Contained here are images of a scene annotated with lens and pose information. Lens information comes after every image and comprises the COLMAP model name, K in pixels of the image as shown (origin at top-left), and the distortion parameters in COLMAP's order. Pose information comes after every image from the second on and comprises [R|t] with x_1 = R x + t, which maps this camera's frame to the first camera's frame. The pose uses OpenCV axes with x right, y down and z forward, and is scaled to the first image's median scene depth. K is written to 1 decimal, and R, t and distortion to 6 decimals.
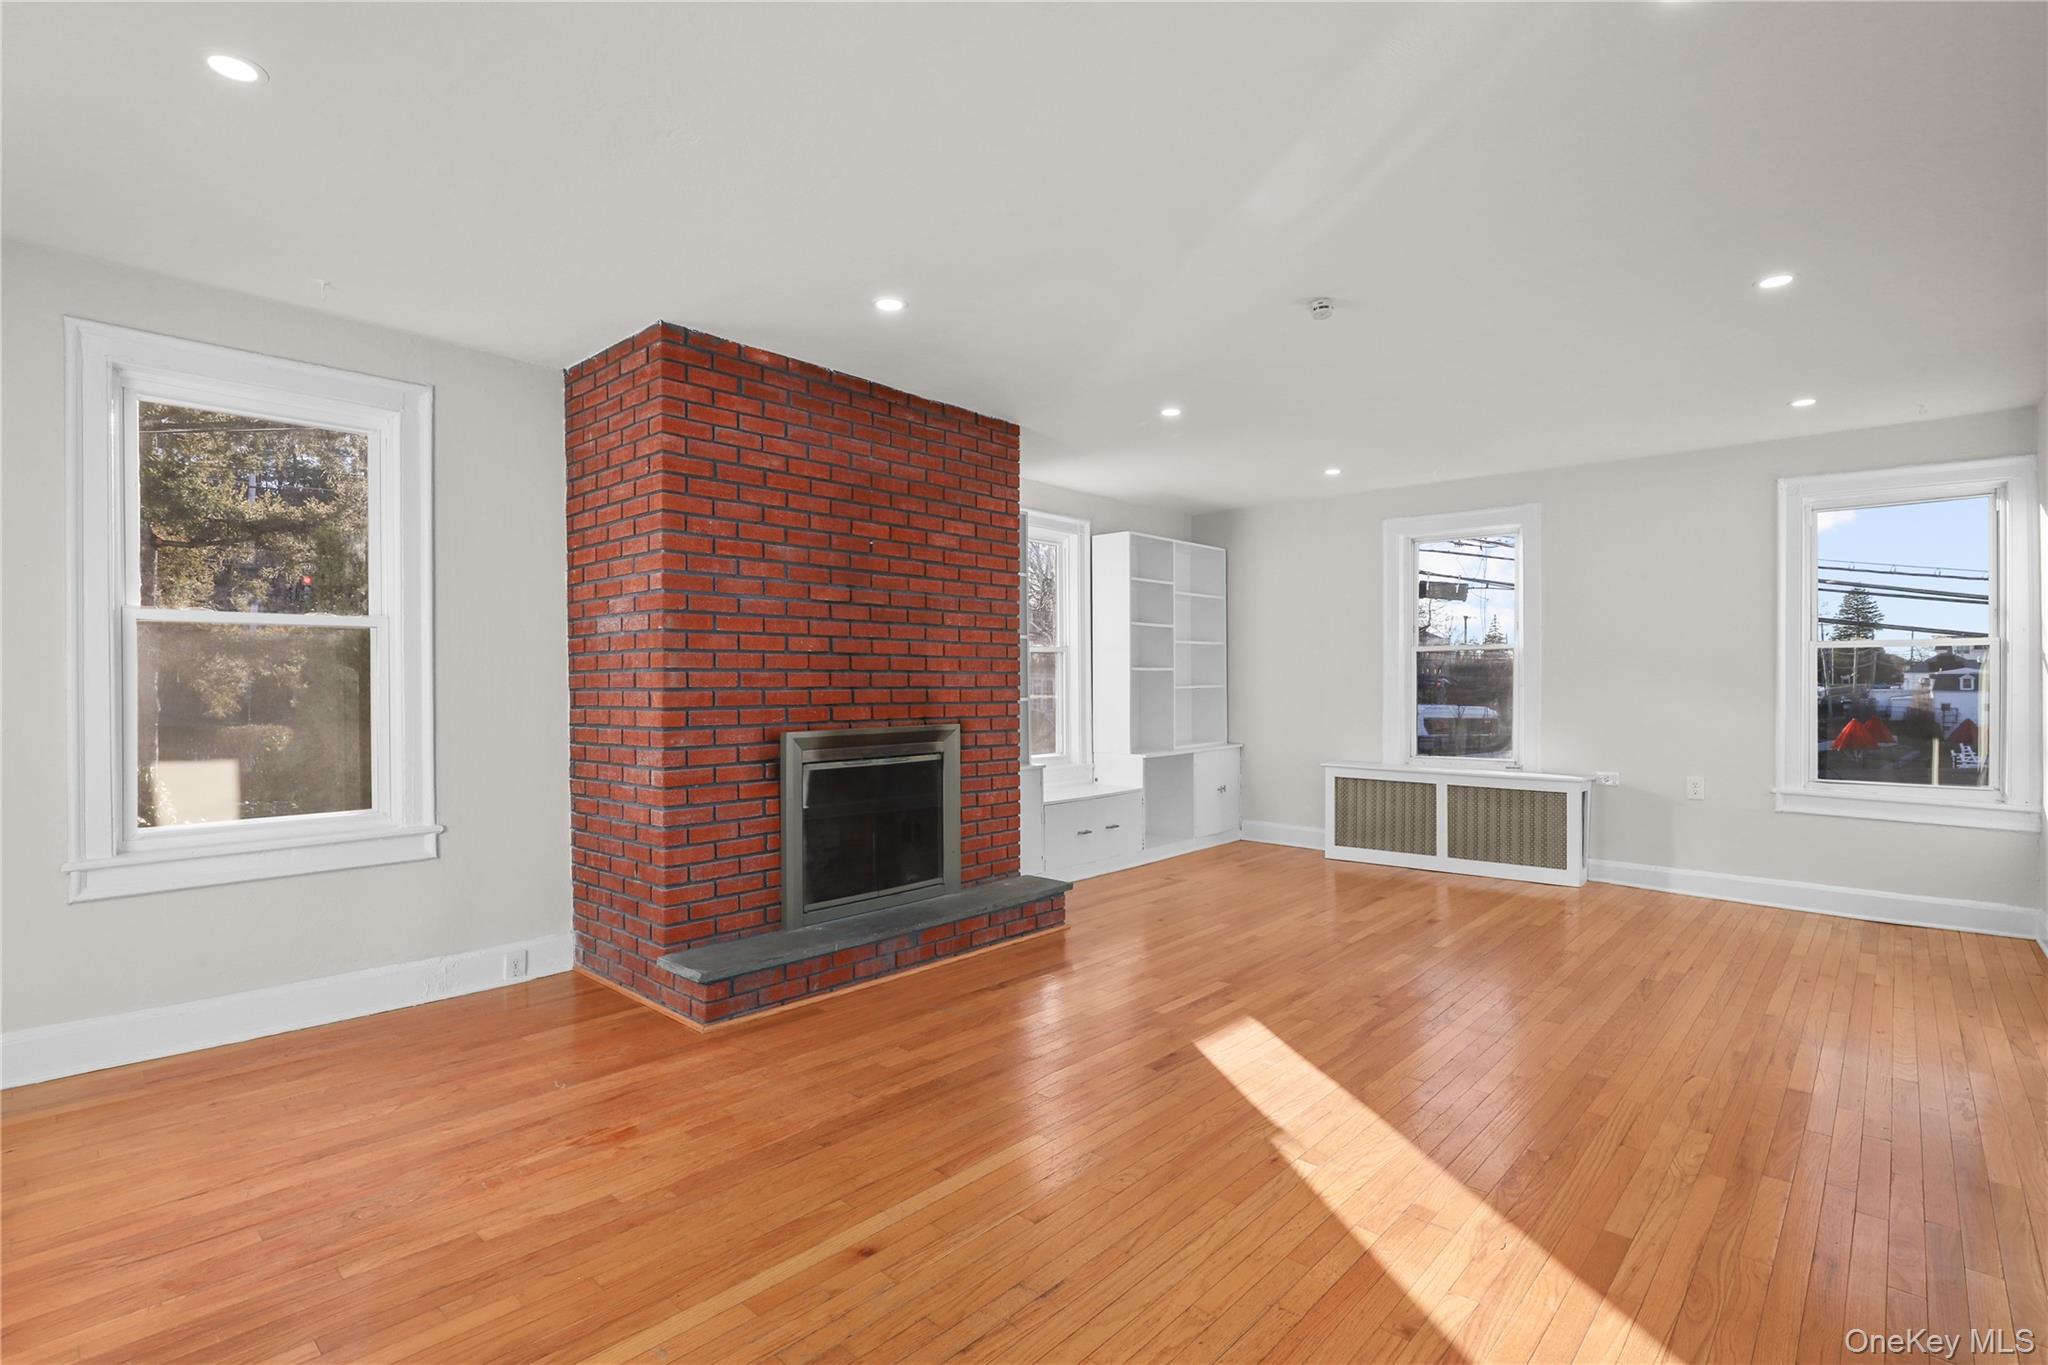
lens RADIAL K [[951.5, 0, 1021.0], [0, 951.5, 689.8], [0, 0, 1]] dist [-0.010577, 0.001156]
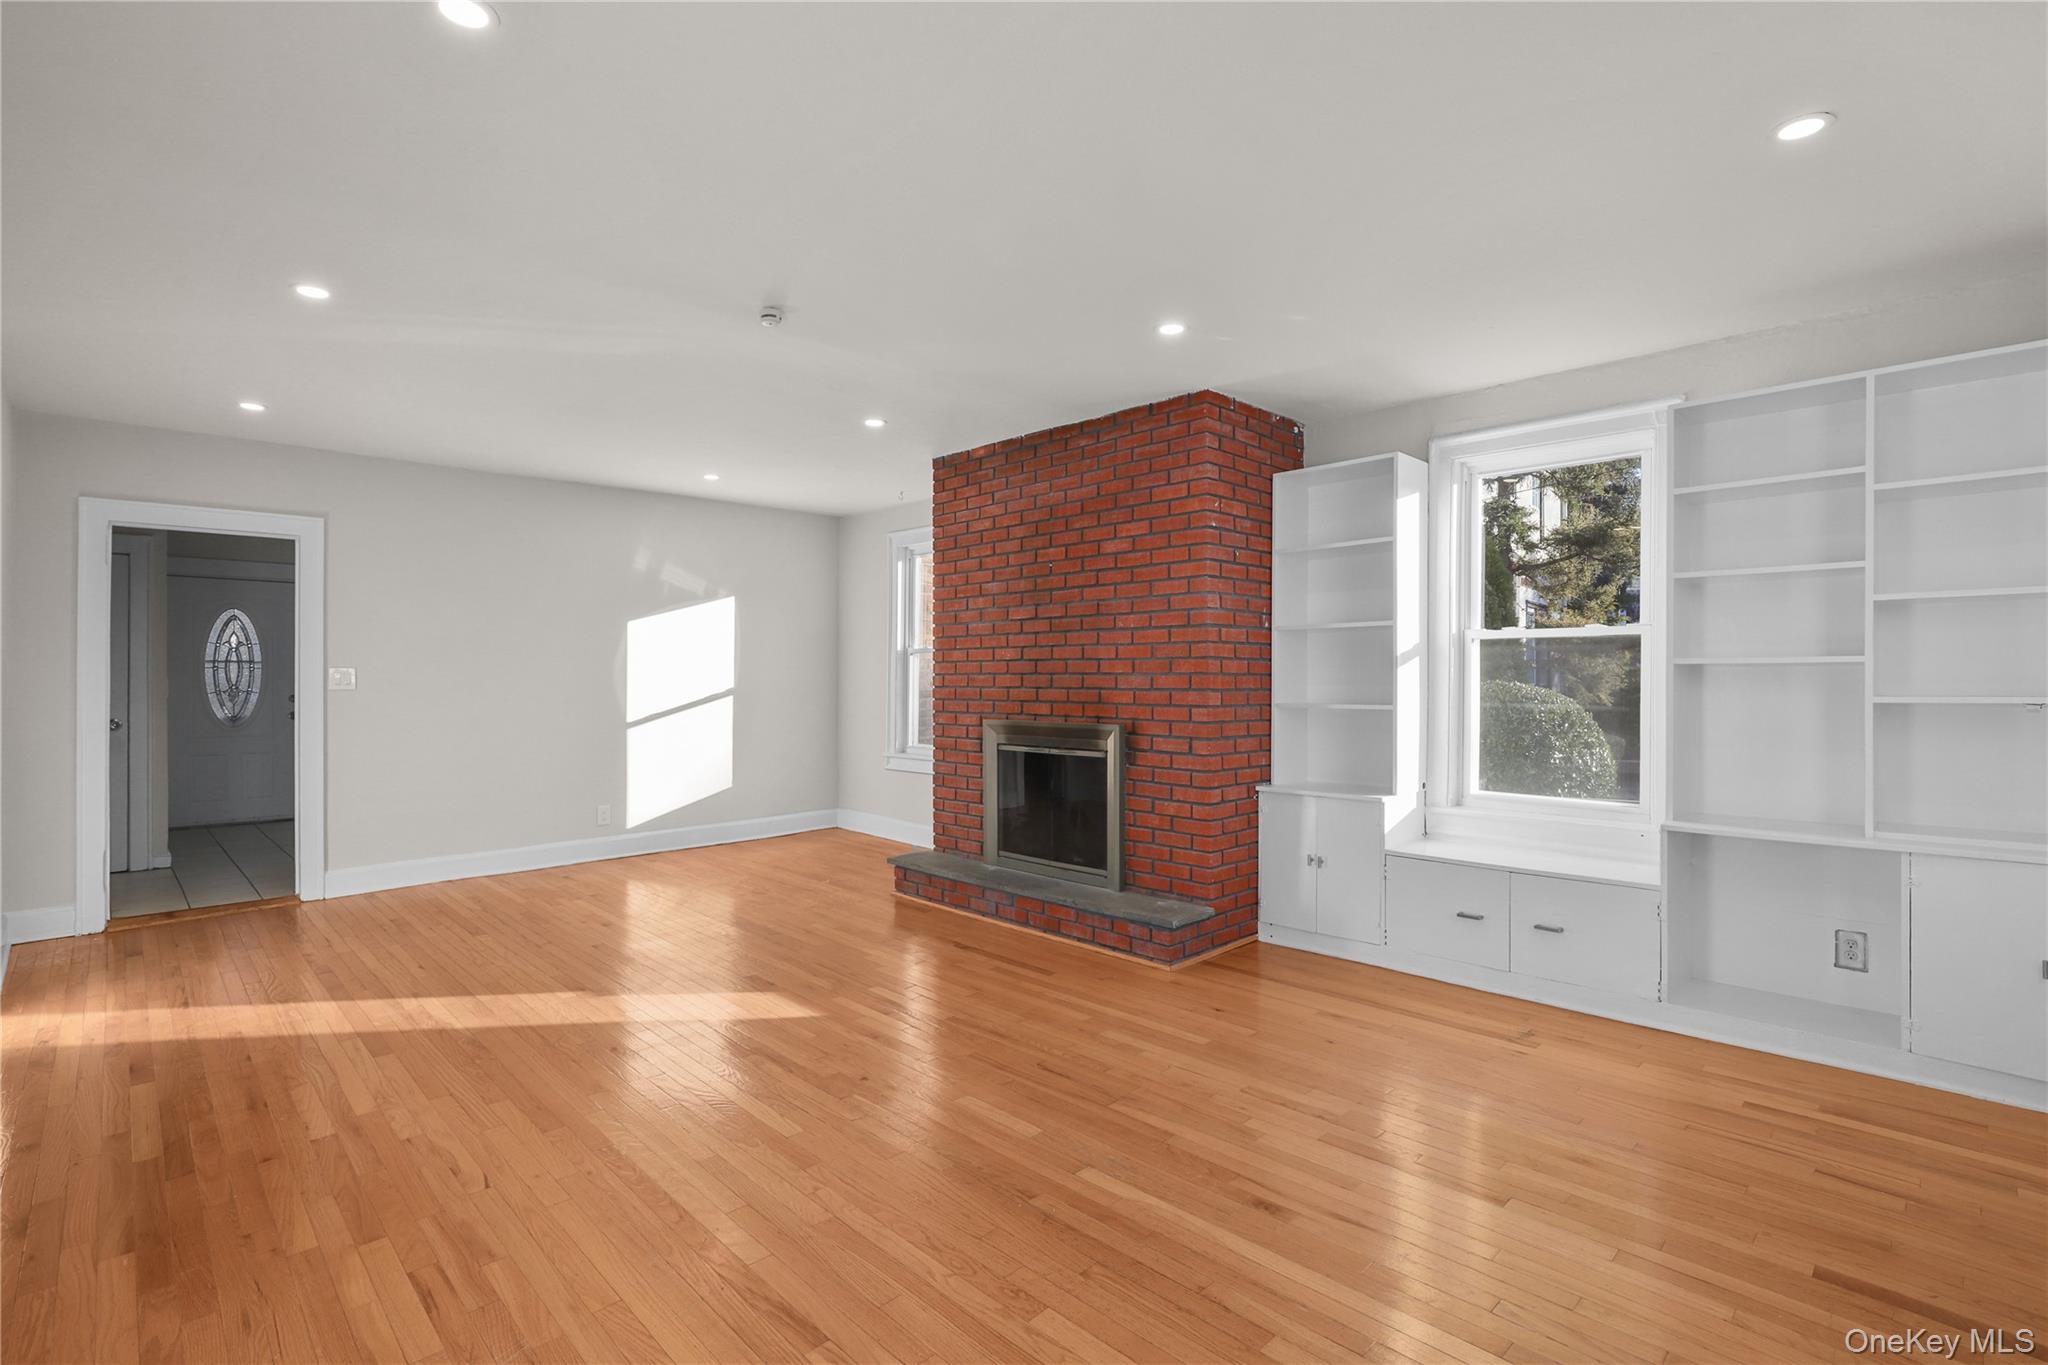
lens RADIAL K [[937.9, 0, 1014.3], [0, 937.9, 684.8], [0, 0, 1]] dist [-0.002076, 0.000416]
pose [[-0.047056, 0.010214, -0.998840, 1.018271], [-0.006876, 0.999921, 0.010549, -0.018062], [0.998869, 0.007364, -0.046982, 1.018602]]
